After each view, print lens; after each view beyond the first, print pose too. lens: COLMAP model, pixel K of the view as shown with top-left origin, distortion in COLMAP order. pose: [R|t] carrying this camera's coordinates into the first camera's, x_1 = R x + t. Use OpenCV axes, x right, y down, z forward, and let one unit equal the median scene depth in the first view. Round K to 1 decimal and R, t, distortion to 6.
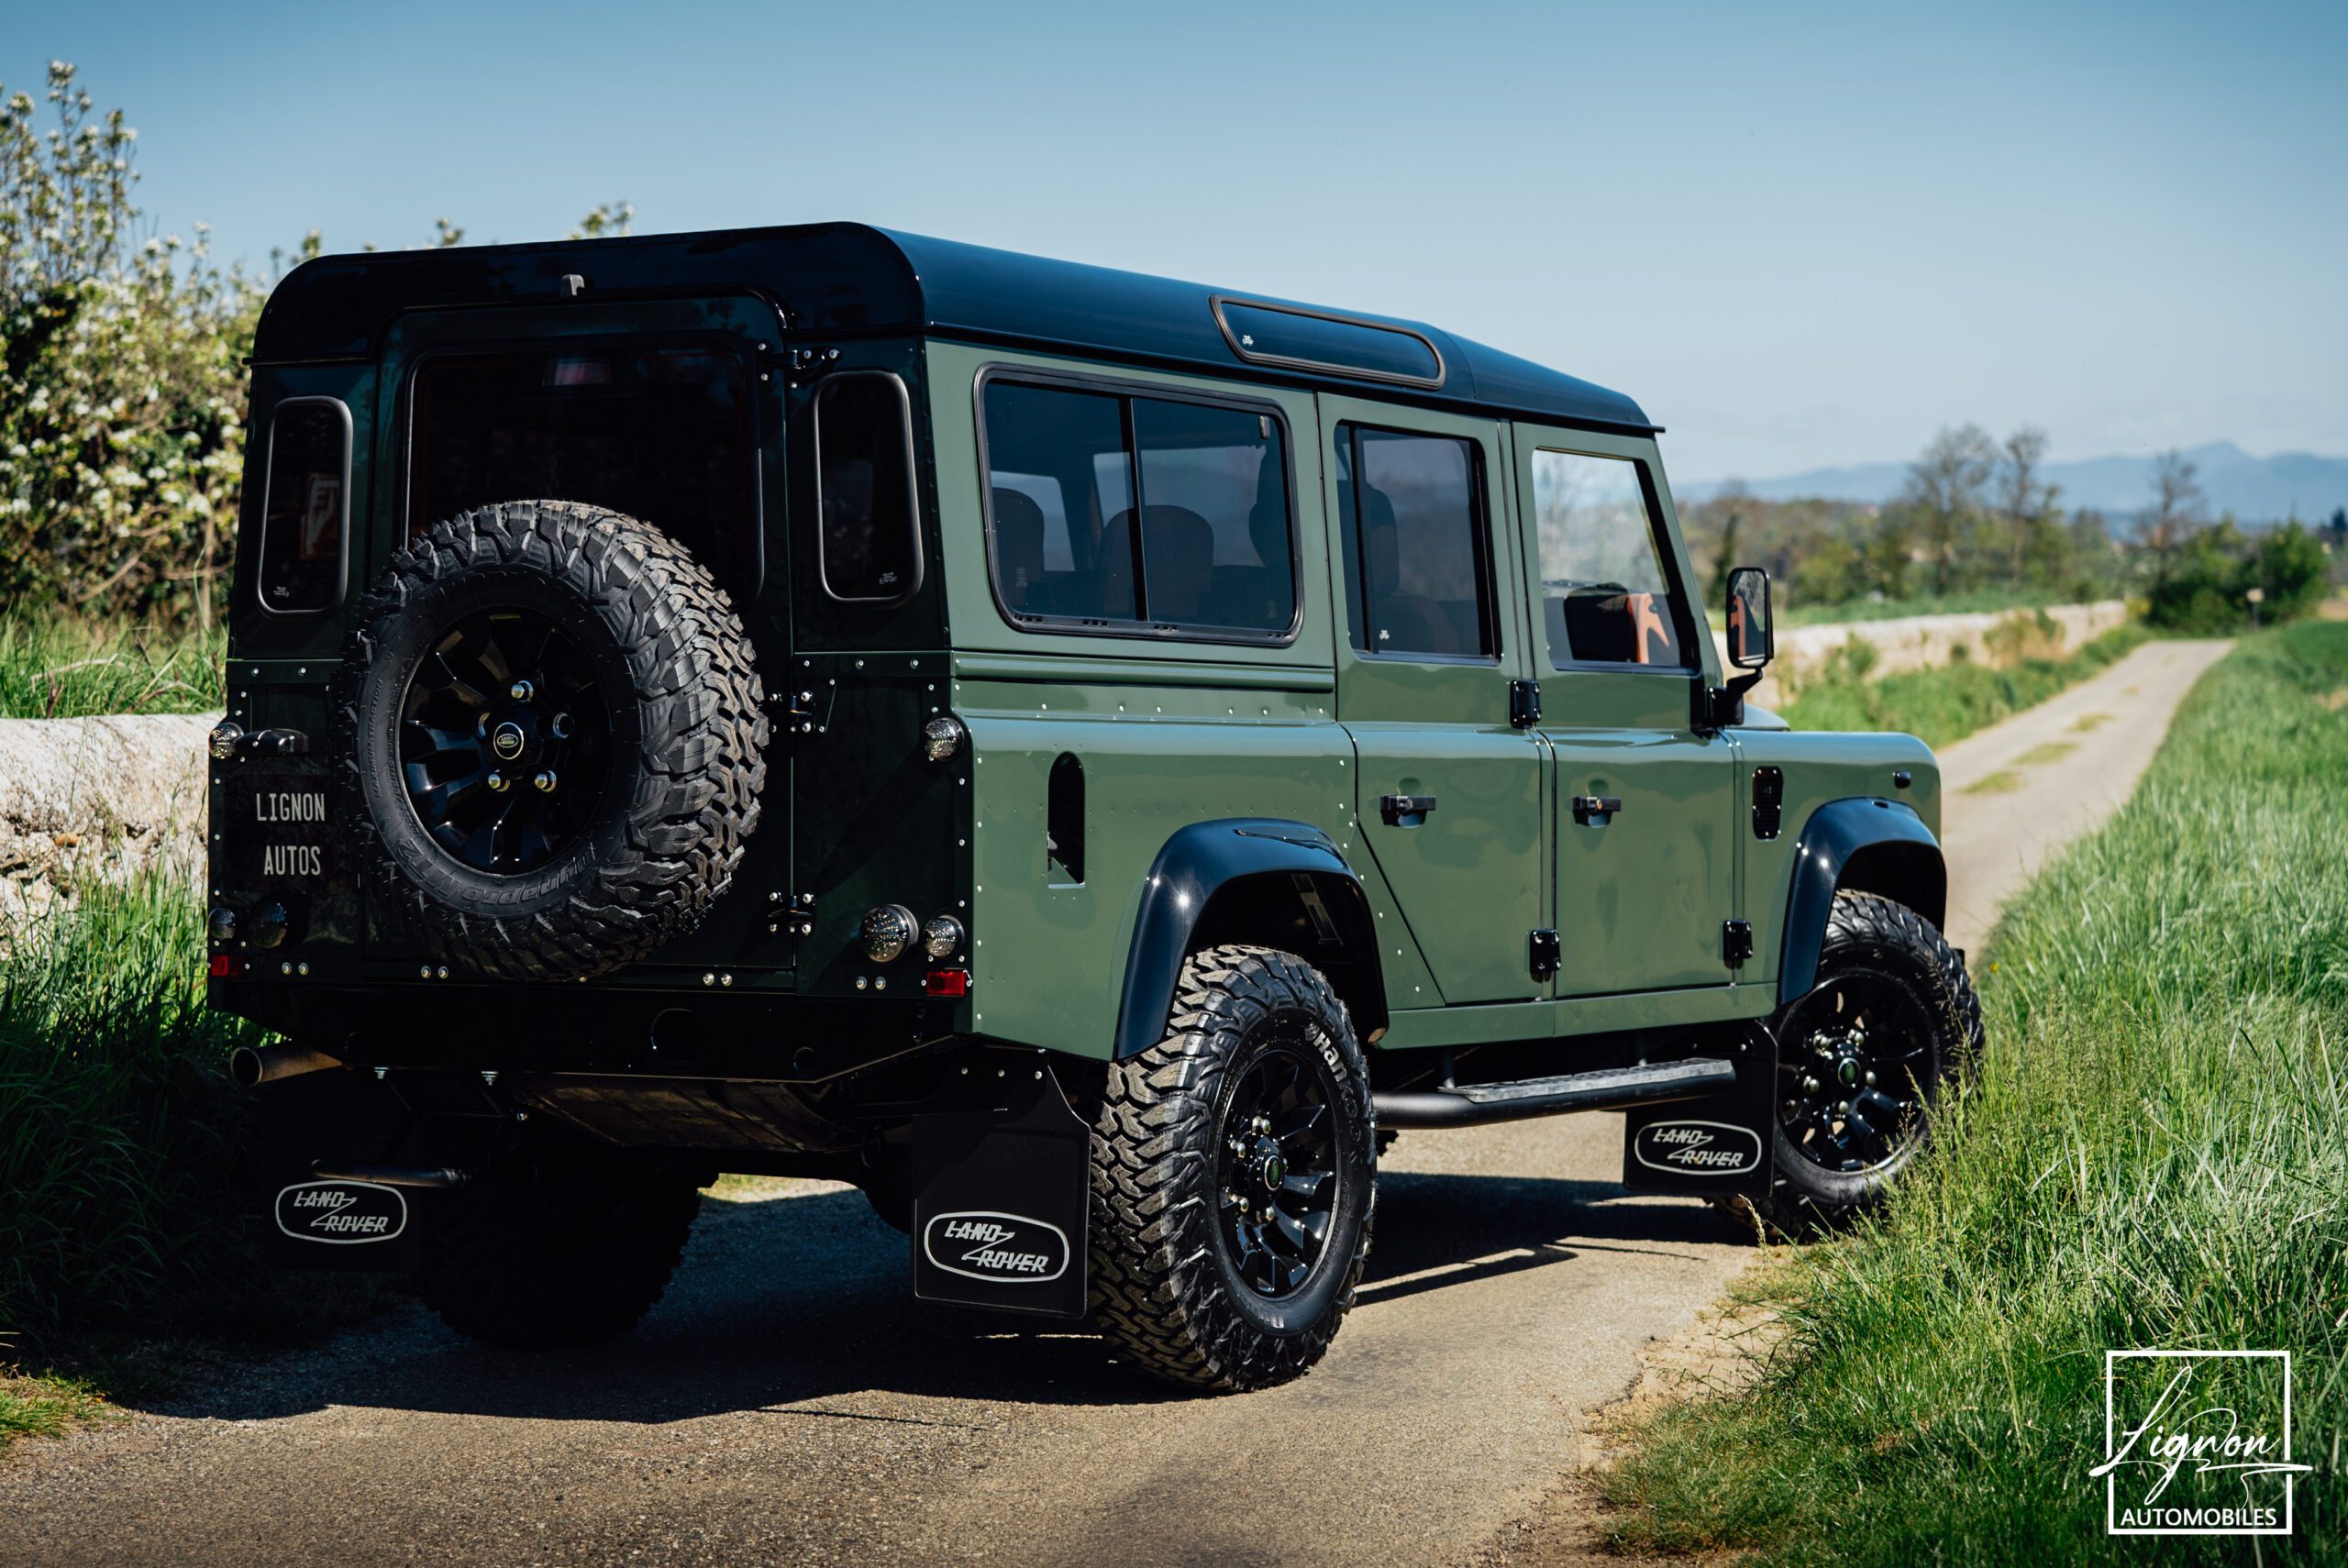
lens RADIAL K [[4970.0, 0, 1207.7], [0, 4970.0, 807.5], [0, 0, 1]] dist [0.049820, 0.049392]
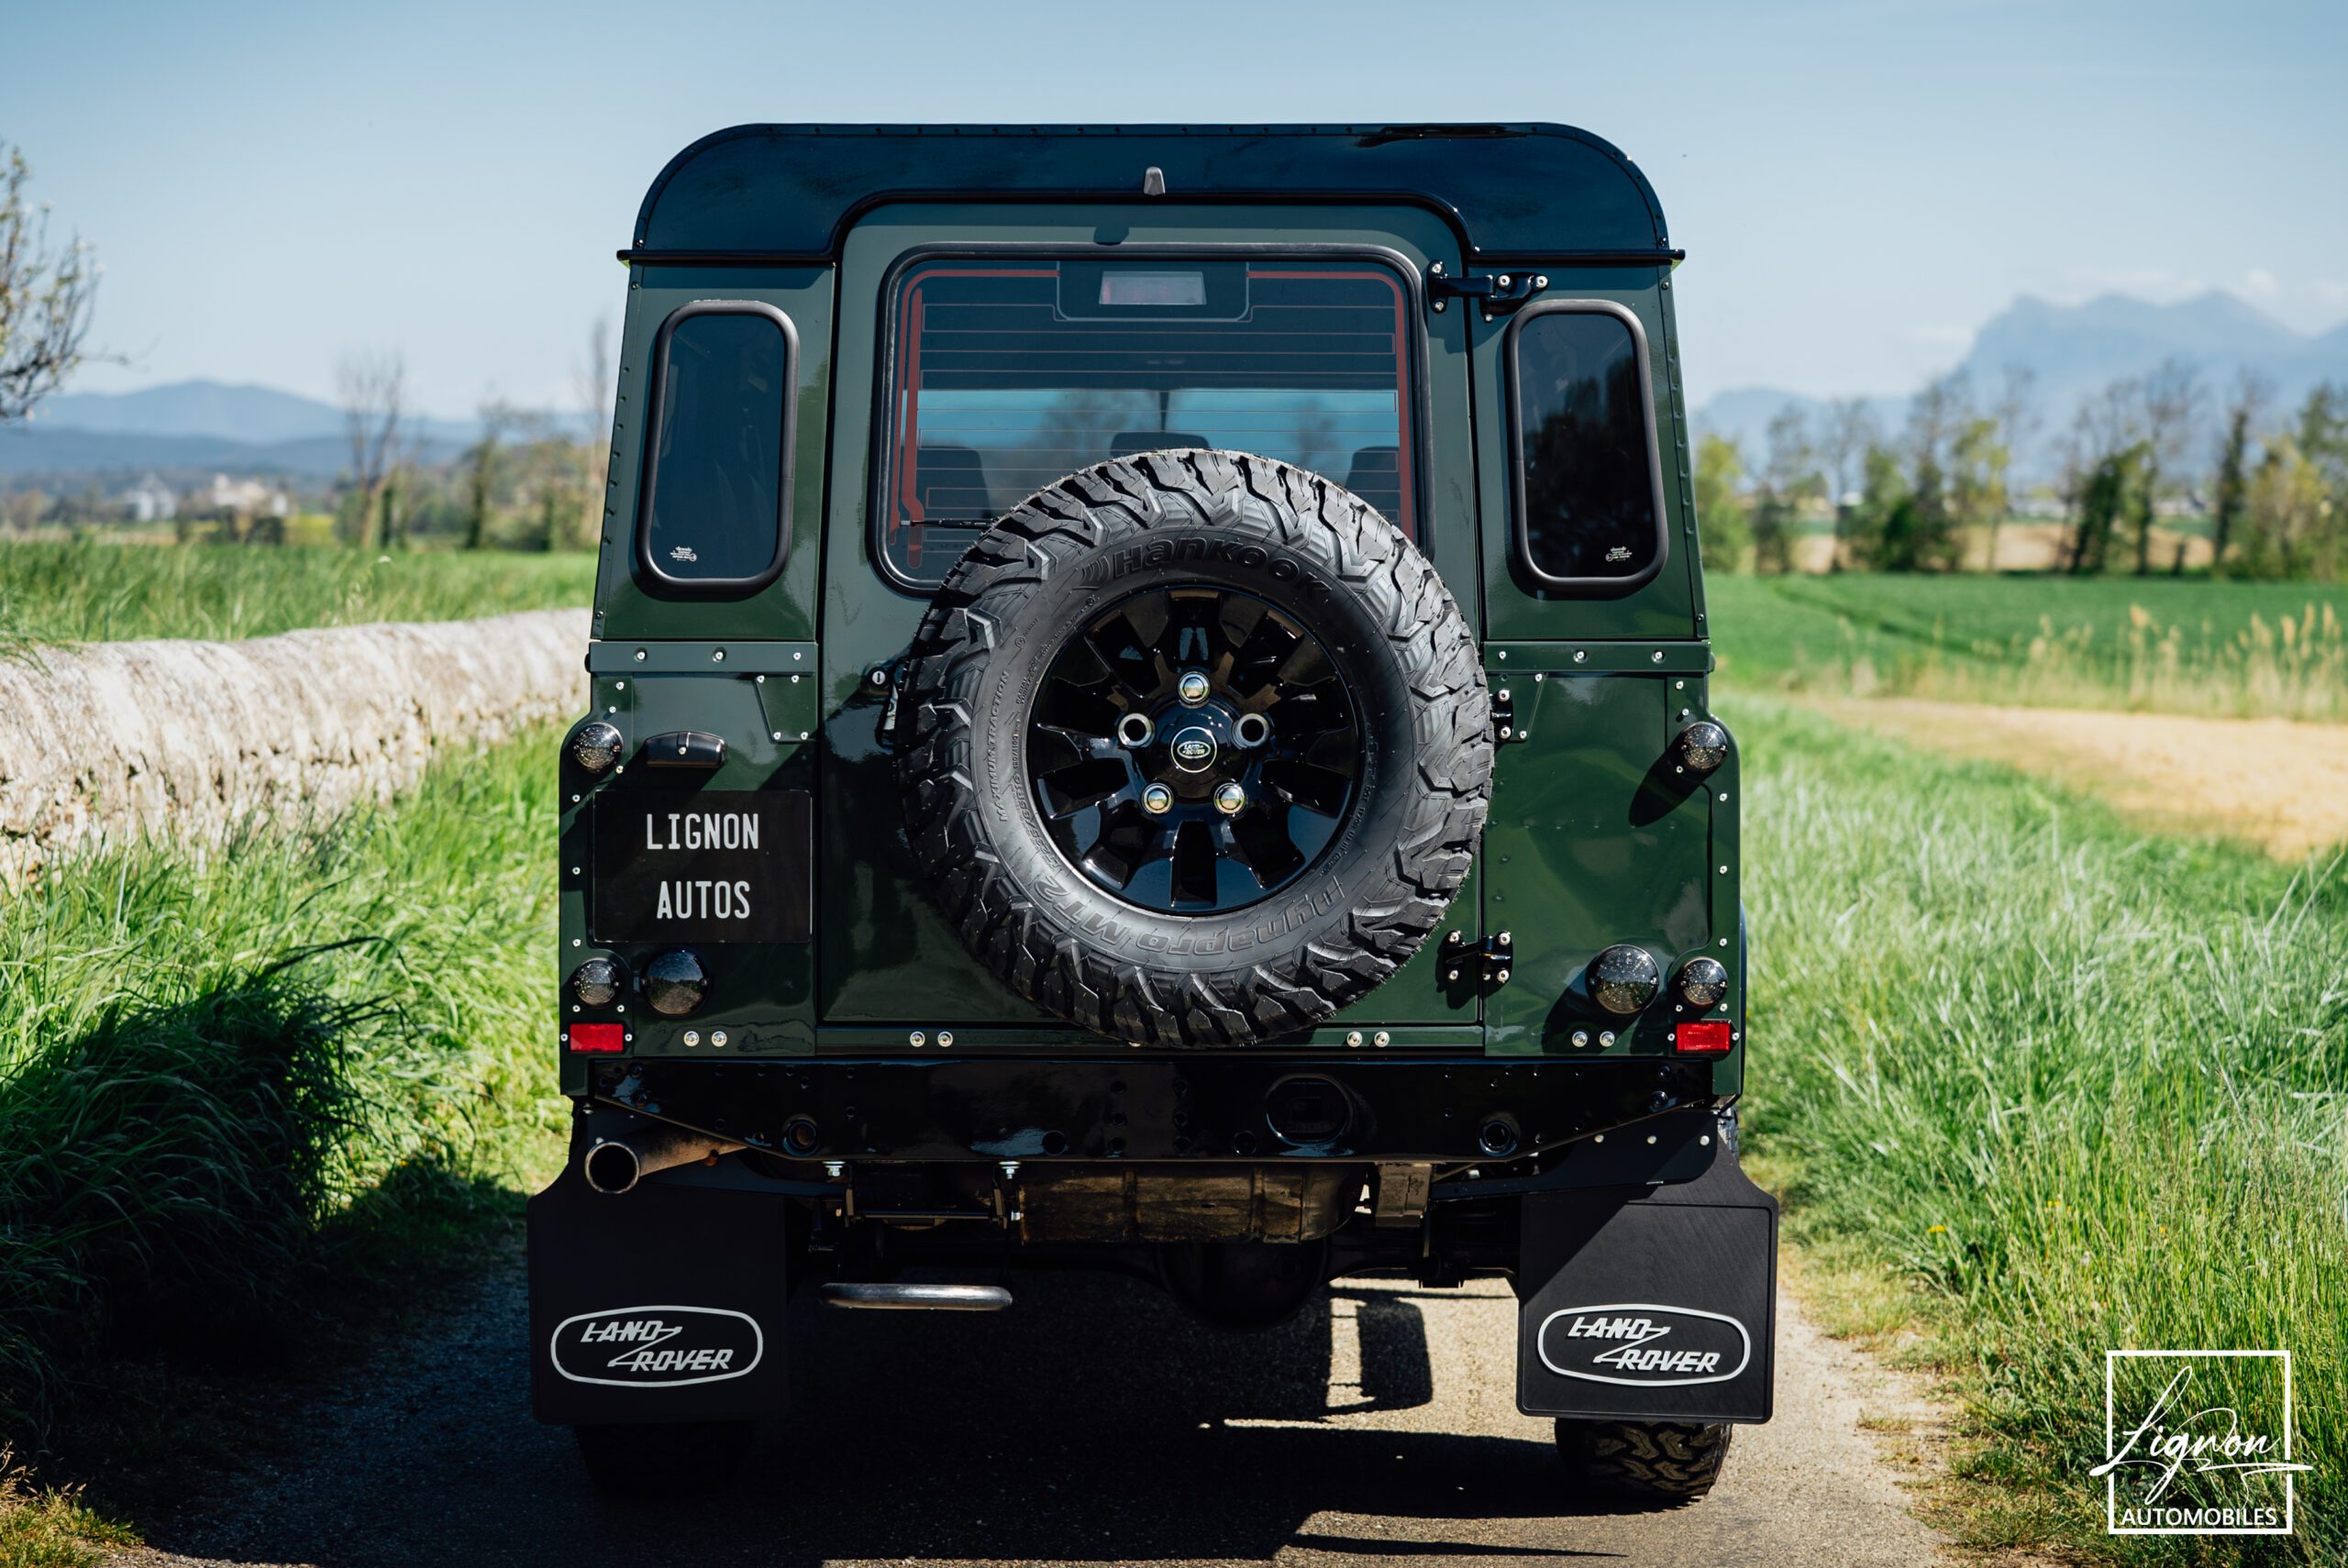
lens RADIAL K [[4970.0, 0, 1207.7], [0, 4970.0, 807.5], [0, 0, 1]] dist [0.049820, 0.049392]
pose [[0.868654, -0.009241, 0.495333, -0.505998], [0.003350, 0.999913, 0.012779, -0.013588], [-0.495408, -0.009441, 0.868609, 0.291258]]
